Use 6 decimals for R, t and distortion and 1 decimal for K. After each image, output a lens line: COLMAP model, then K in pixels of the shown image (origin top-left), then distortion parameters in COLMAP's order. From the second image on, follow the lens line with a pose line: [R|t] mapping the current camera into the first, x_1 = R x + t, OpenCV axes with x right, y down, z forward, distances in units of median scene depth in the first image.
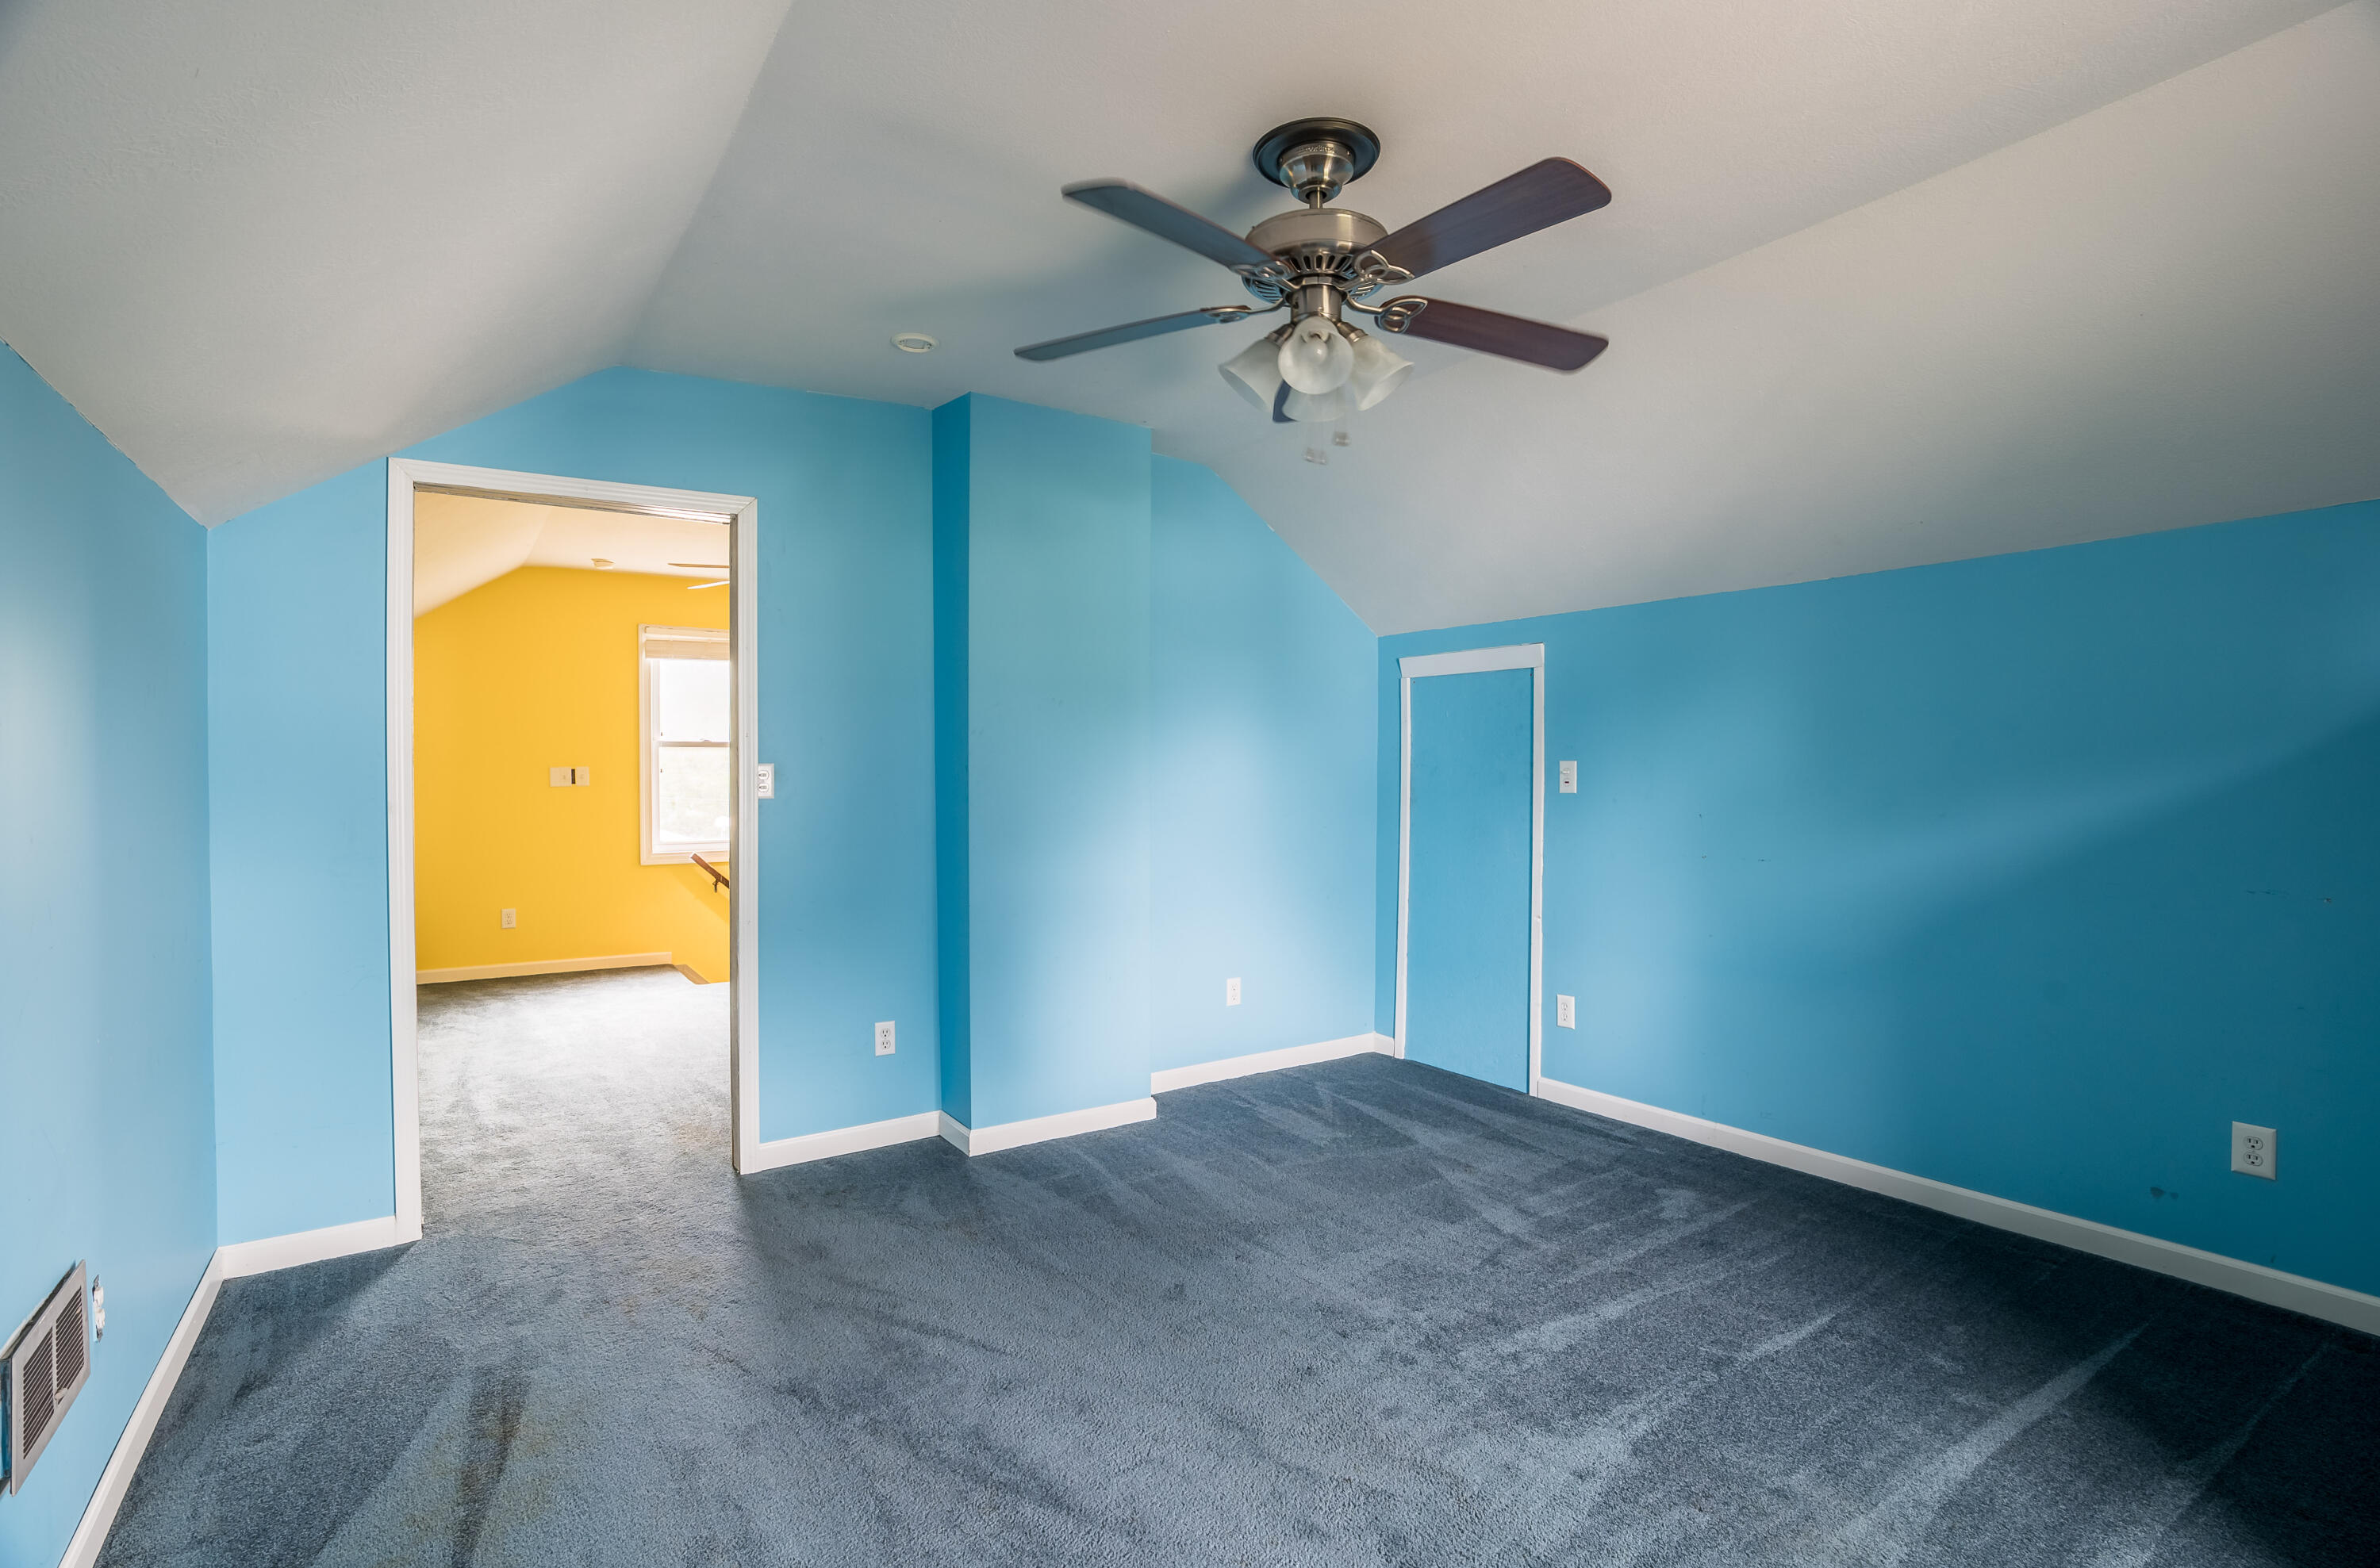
lens RADIAL K [[1133.3, 0, 1193.9], [0, 1133.3, 768.9], [0, 0, 1]] dist [-0.065974, 0.022940]
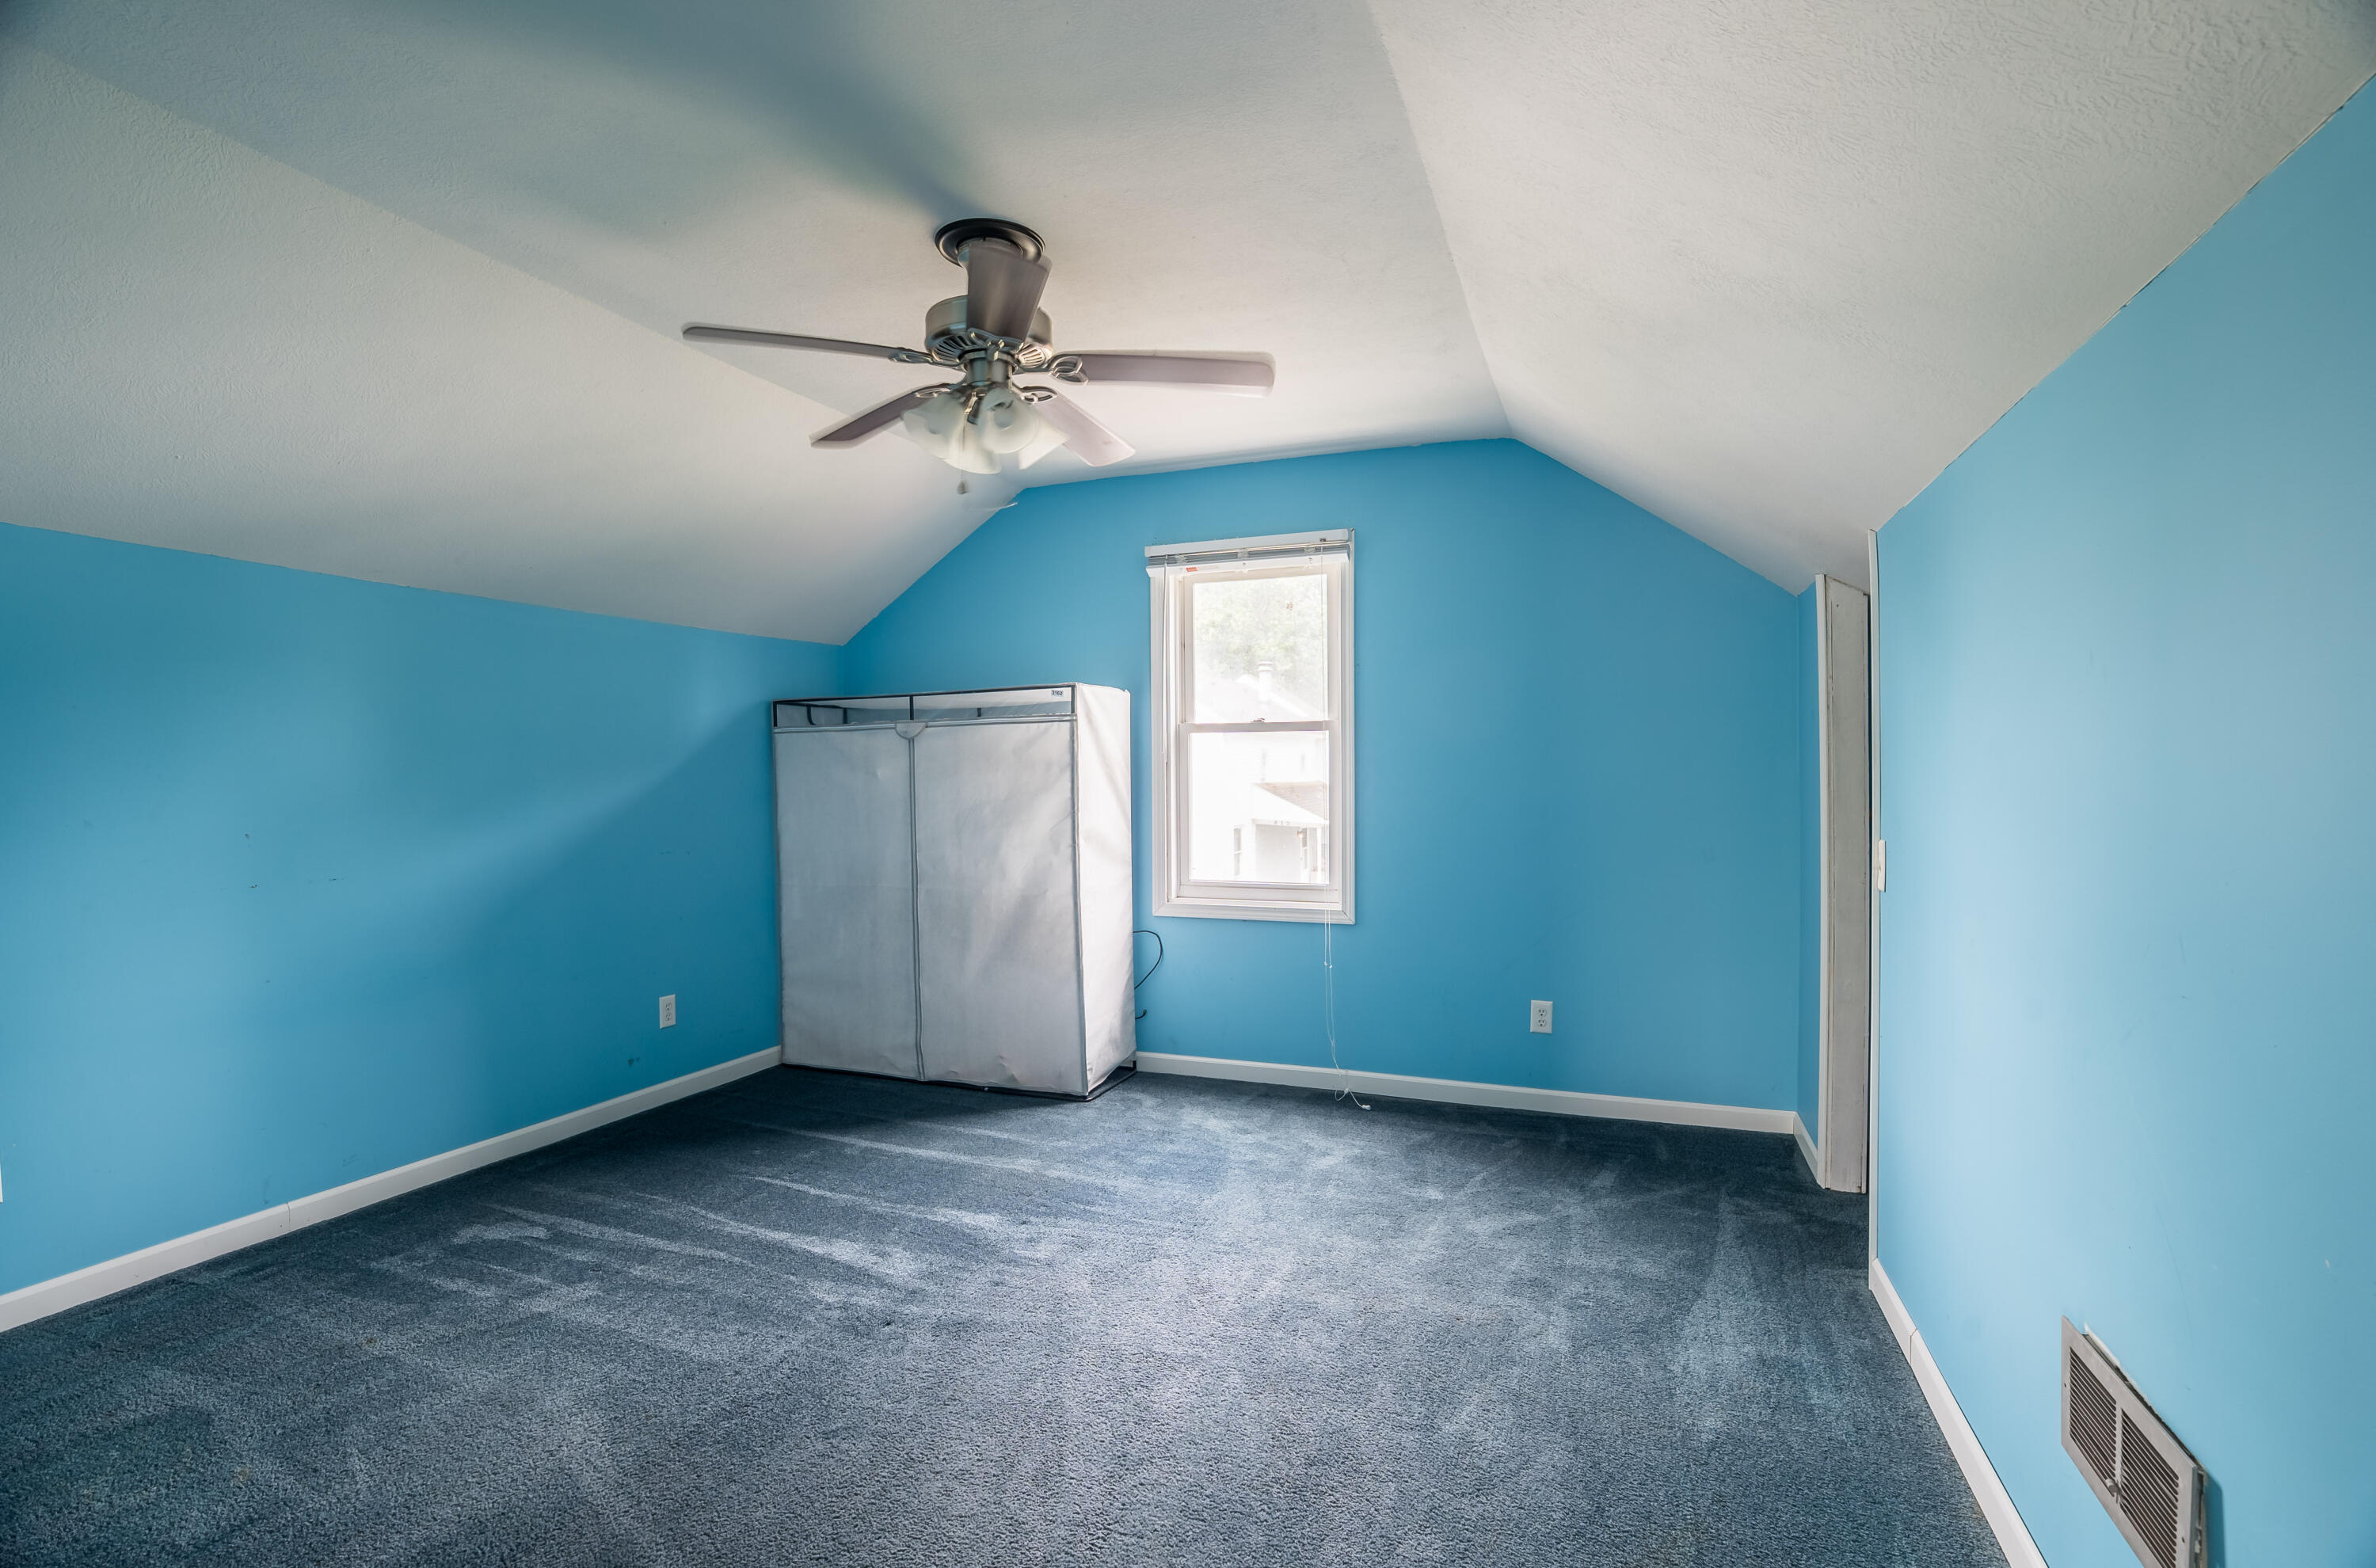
lens RADIAL K [[1131.4, 0, 1191.8], [0, 1131.4, 768.9], [0, 0, 1]] dist [-0.065974, 0.022940]
pose [[-0.564600, 0.006550, 0.825339, -0.733712], [0.005563, 0.999976, -0.004130, -0.000322], [-0.825346, 0.002260, -0.564623, 1.121646]]
